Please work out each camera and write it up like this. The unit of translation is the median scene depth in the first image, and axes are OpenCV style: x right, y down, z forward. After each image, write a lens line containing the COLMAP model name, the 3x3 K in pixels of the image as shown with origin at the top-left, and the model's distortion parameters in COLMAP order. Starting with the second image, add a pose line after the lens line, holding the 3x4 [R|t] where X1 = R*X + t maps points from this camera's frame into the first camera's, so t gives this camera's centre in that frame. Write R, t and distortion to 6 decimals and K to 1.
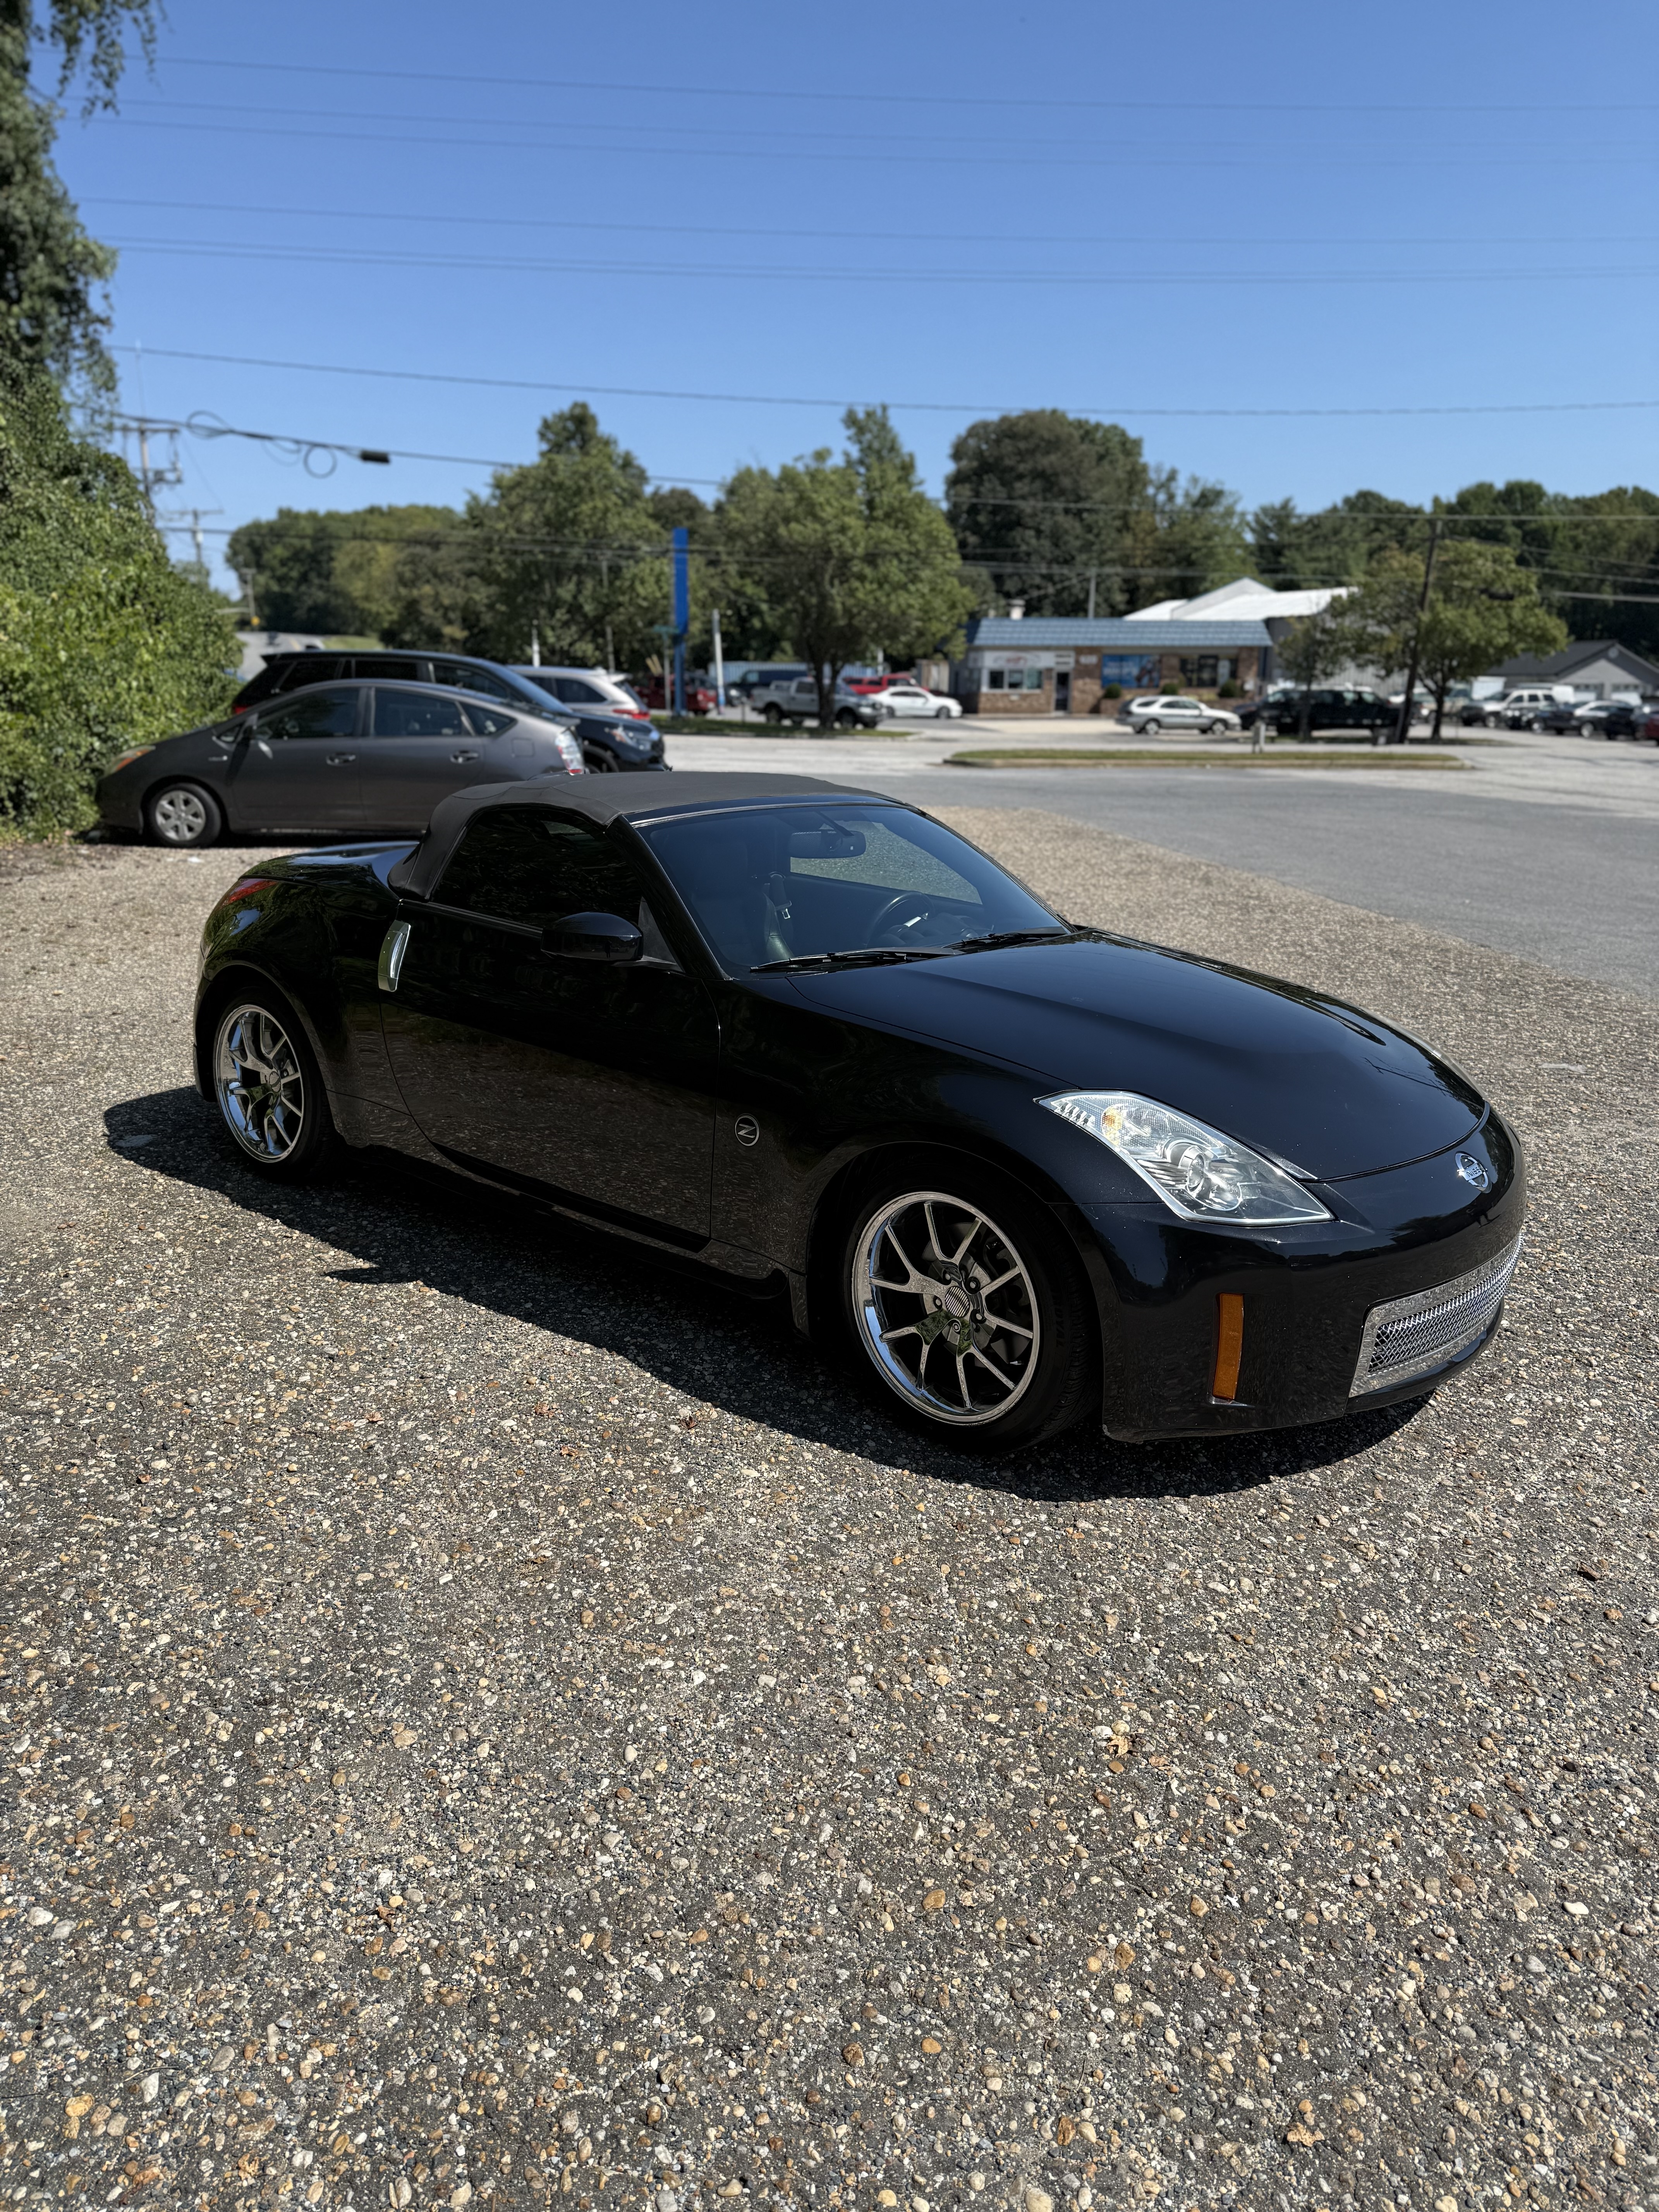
lens RADIAL K [[1569.5, 0, 829.5], [0, 1569.5, 1106.0], [0, 0, 1]] dist [0.043919, -0.053354]
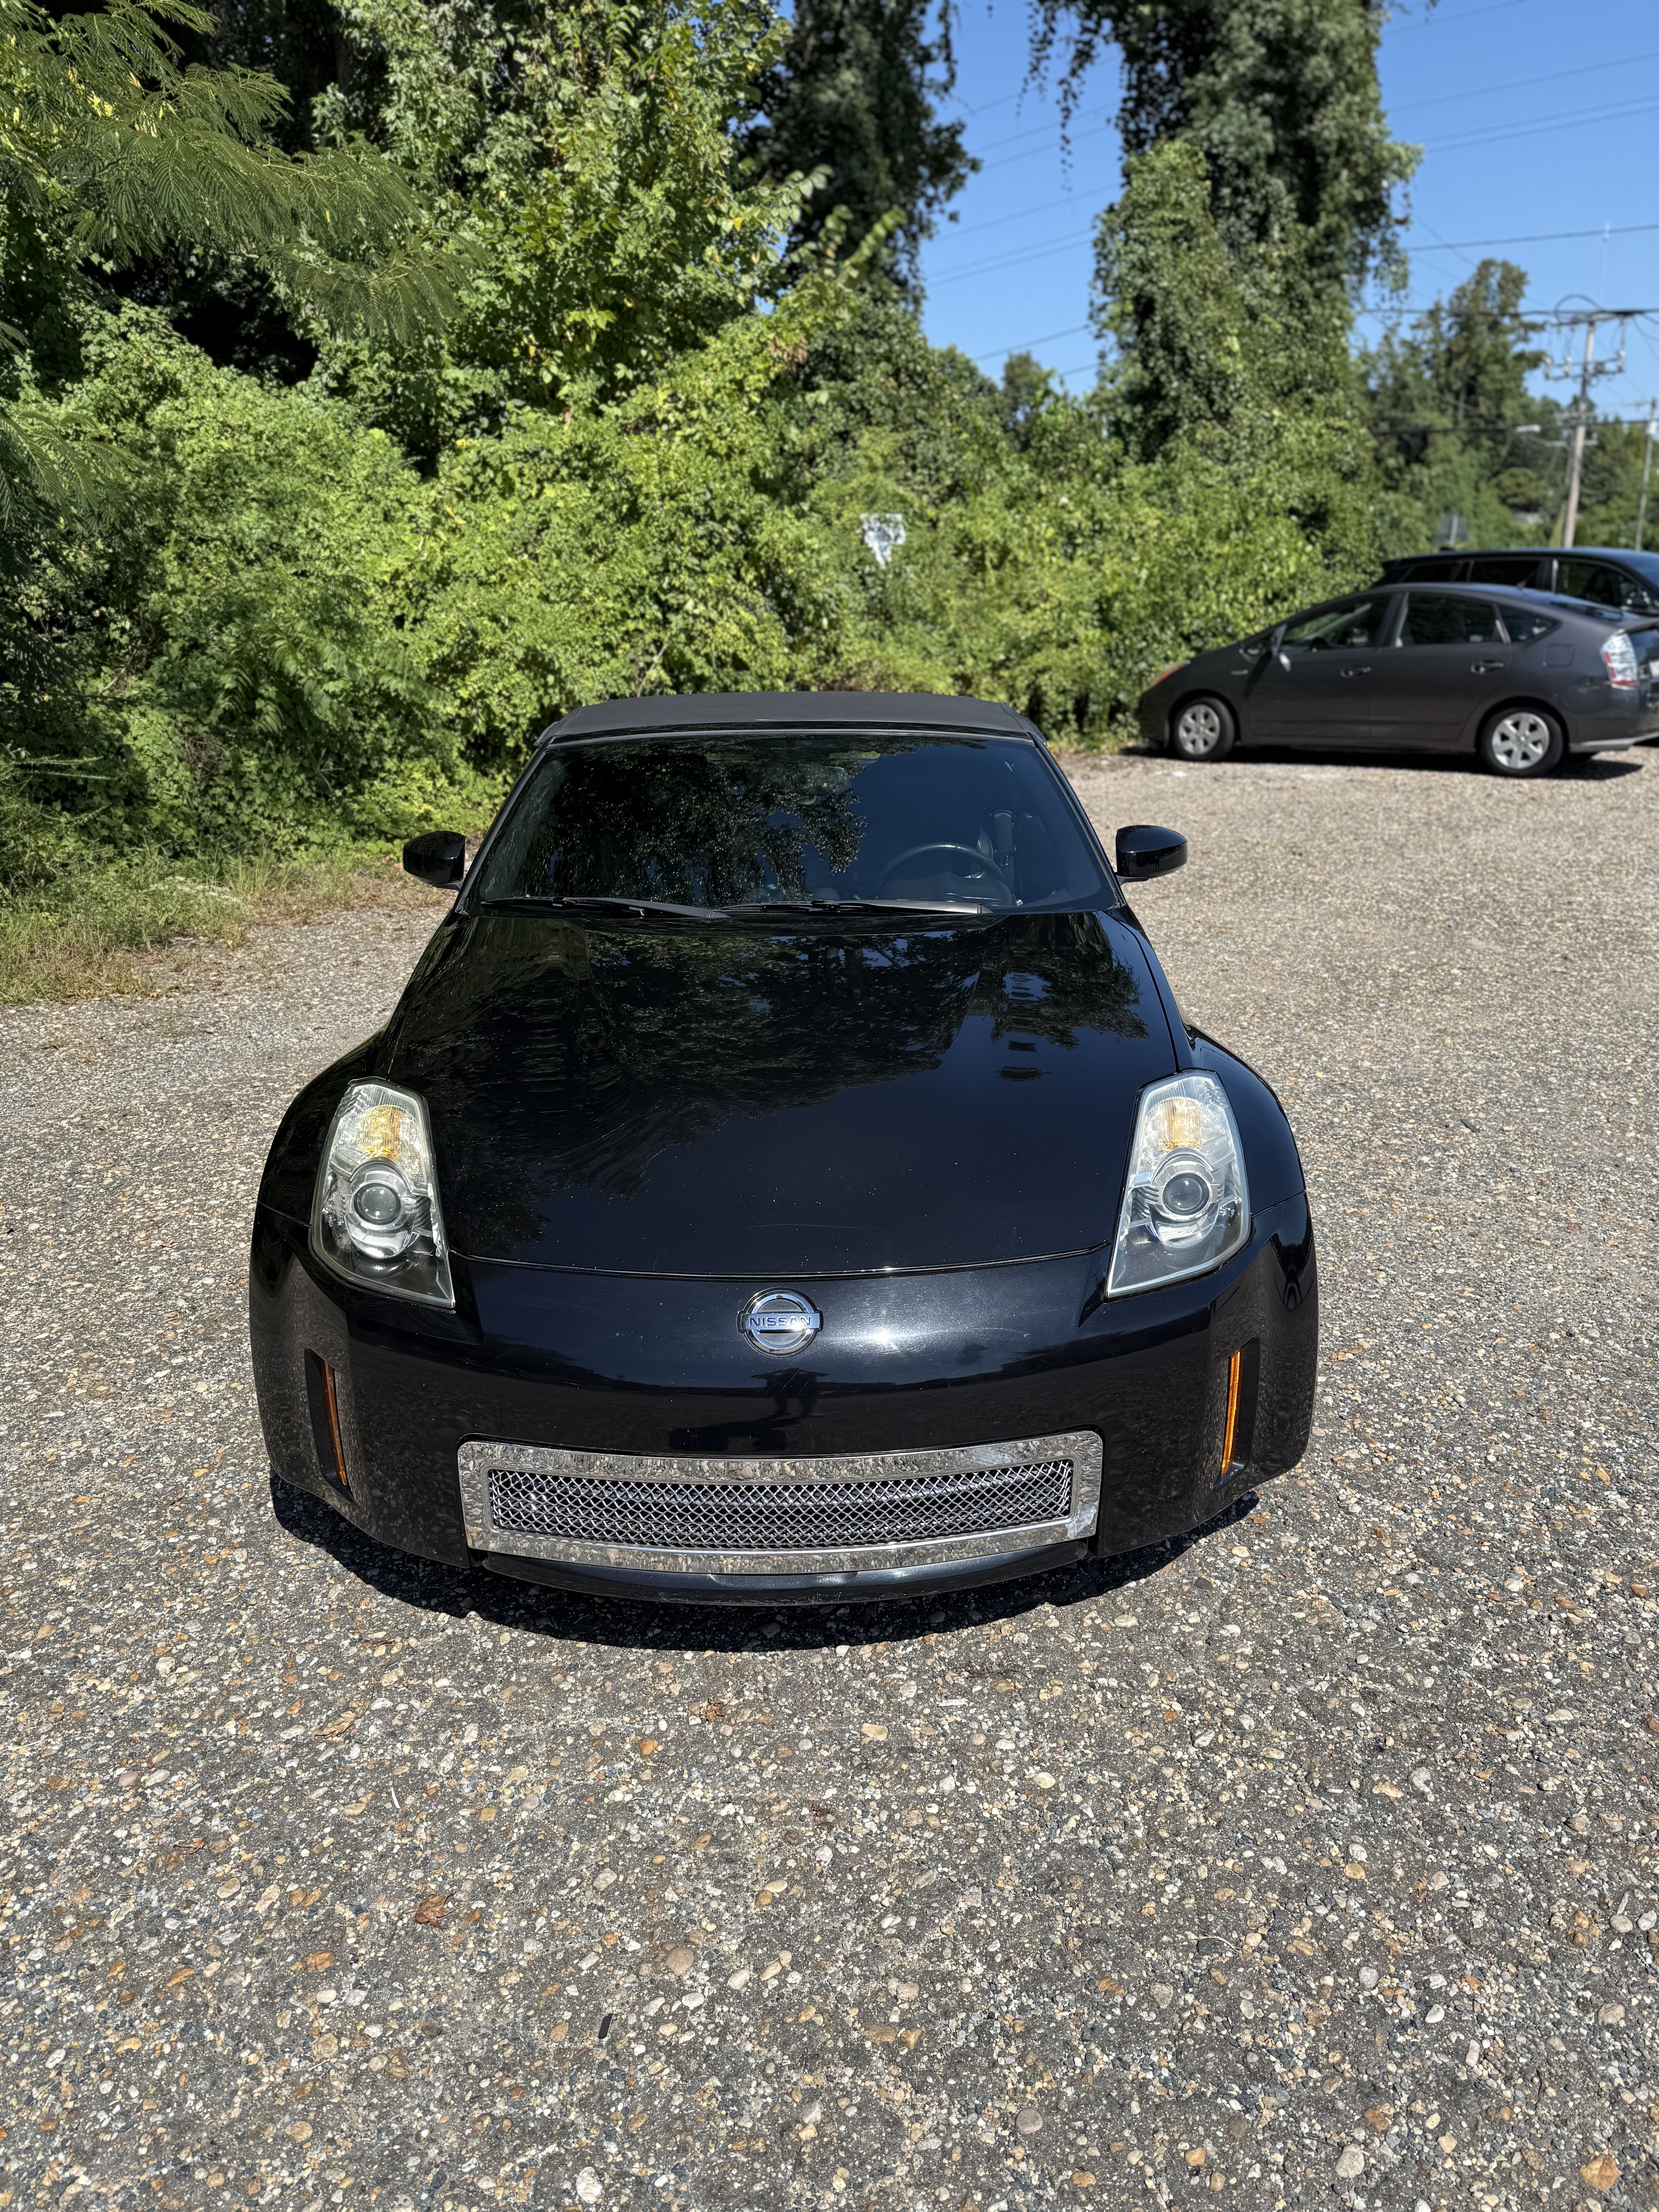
lens RADIAL K [[1569.5, 0, 829.5], [0, 1569.5, 1106.0], [0, 0, 1]] dist [0.043919, -0.053354]
pose [[0.648942, 0.200189, -0.734030, 0.230312], [-0.161078, 0.979044, 0.124604, -0.033968], [0.743592, 0.037375, 0.667589, 0.151136]]
